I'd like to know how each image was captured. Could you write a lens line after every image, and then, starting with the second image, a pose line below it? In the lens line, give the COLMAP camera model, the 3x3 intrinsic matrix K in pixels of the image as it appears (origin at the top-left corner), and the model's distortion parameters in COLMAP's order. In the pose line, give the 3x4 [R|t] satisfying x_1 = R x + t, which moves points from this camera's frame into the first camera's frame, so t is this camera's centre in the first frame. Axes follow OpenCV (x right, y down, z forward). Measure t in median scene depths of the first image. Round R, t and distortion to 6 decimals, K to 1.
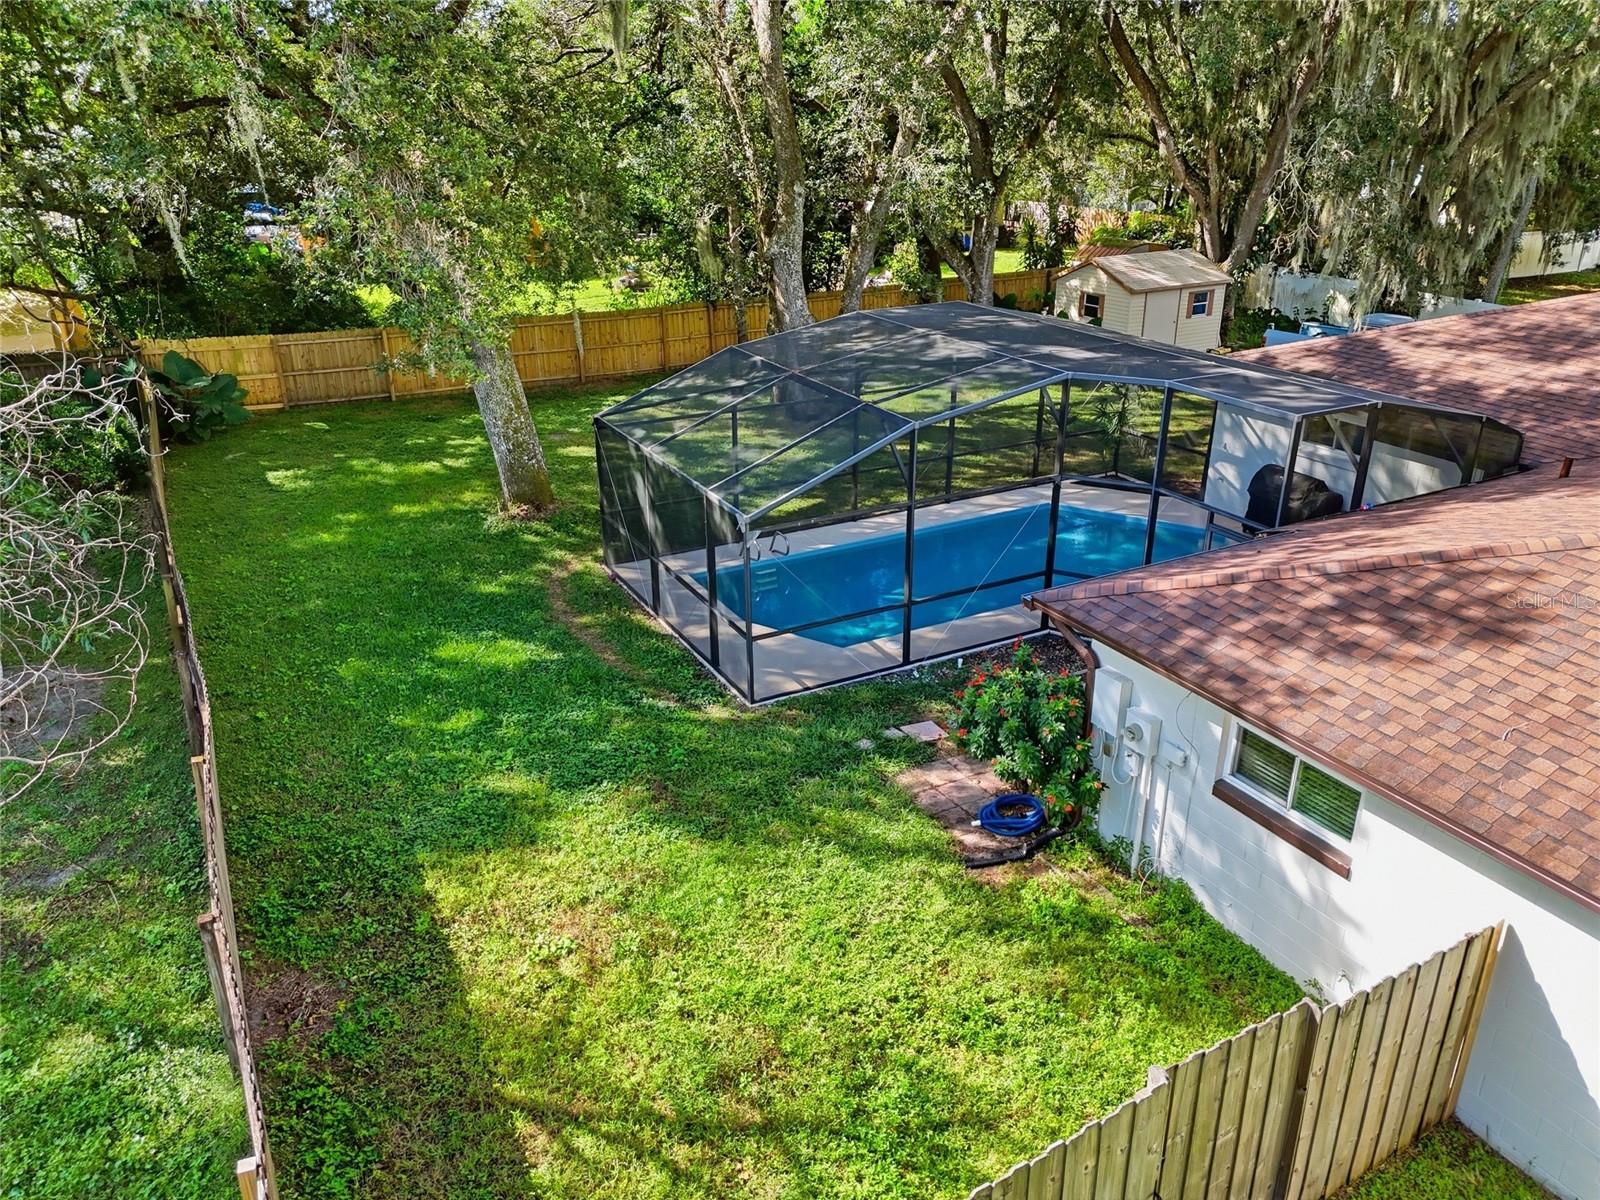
lens RADIAL K [[1165.8, 0, 800.0], [0, 1165.8, 600.0], [0, 0, 1]] dist [-0.004815, -0.001538]
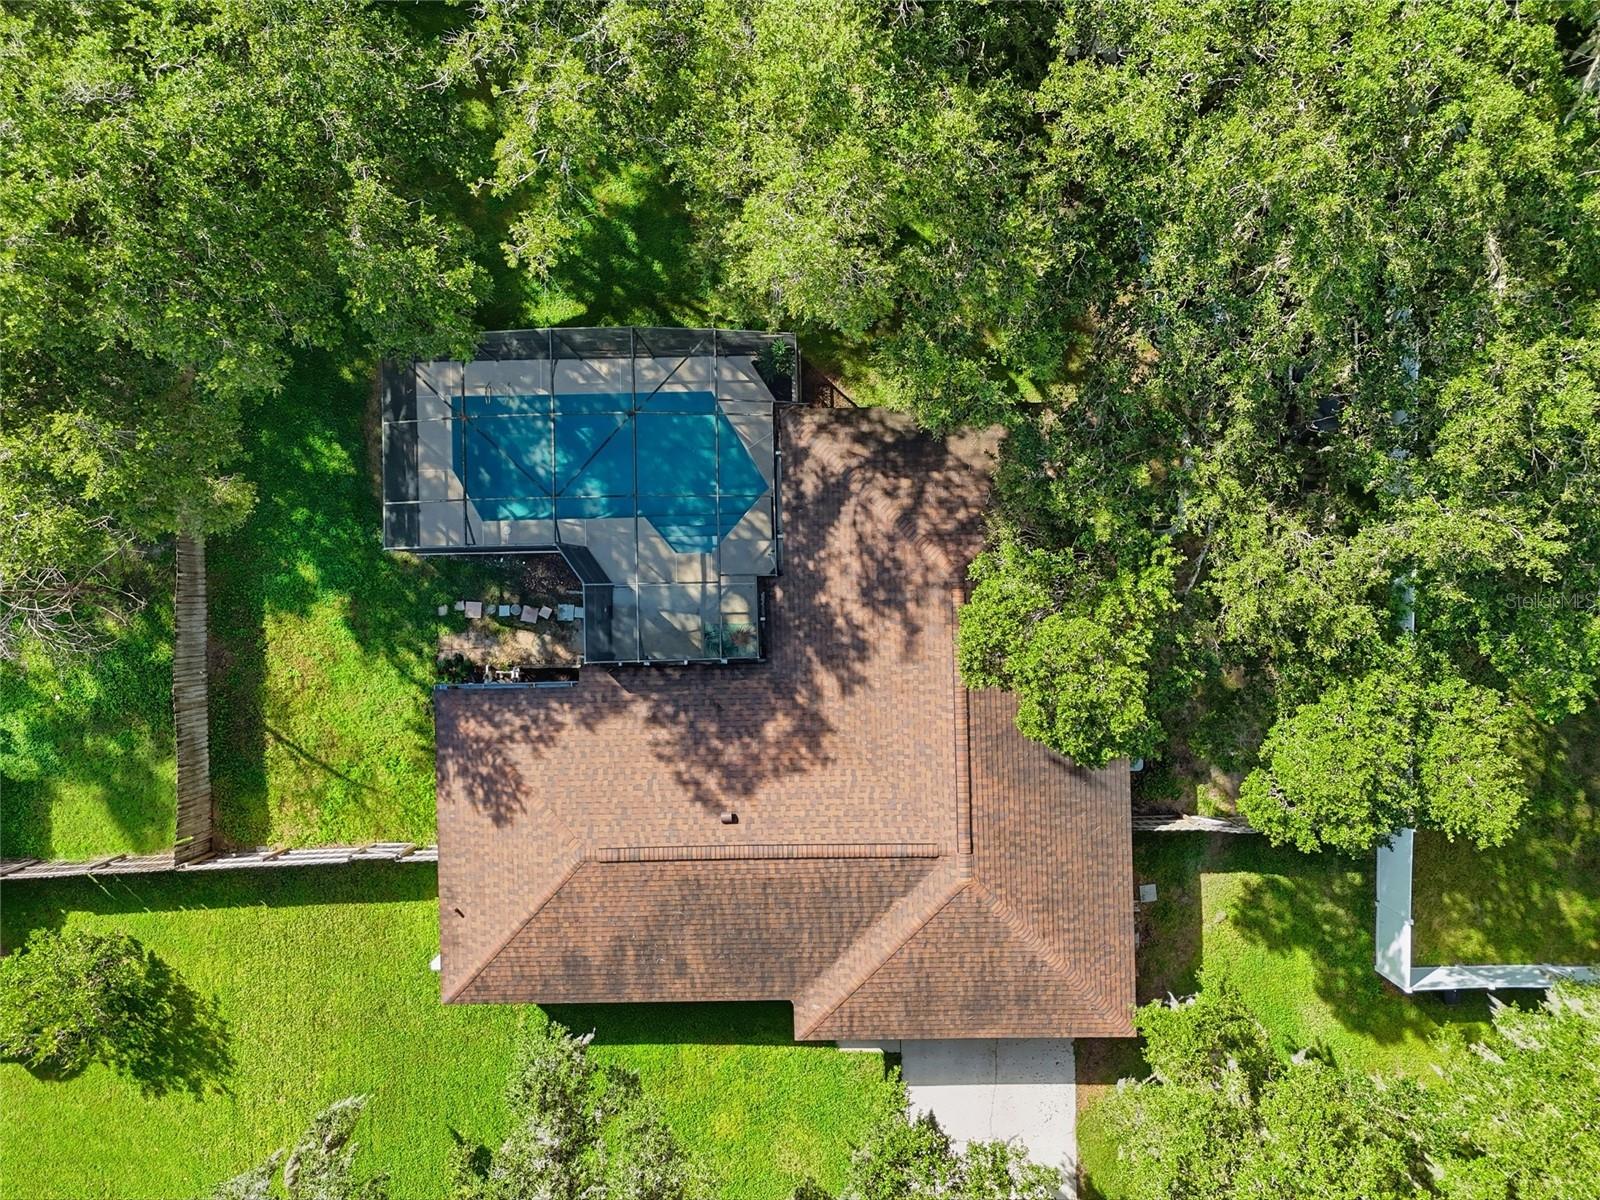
lens RADIAL K [[1132.3, 0, 800.0], [0, 1132.3, 600.0], [0, 0, 1]] dist [0.059161, -0.034522]
pose [[0.887268, 0.461211, 0.006367, 0.741297], [-0.176100, 0.325954, 0.928840, -2.388501], [0.426315, -0.825251, 0.370428, 0.471040]]
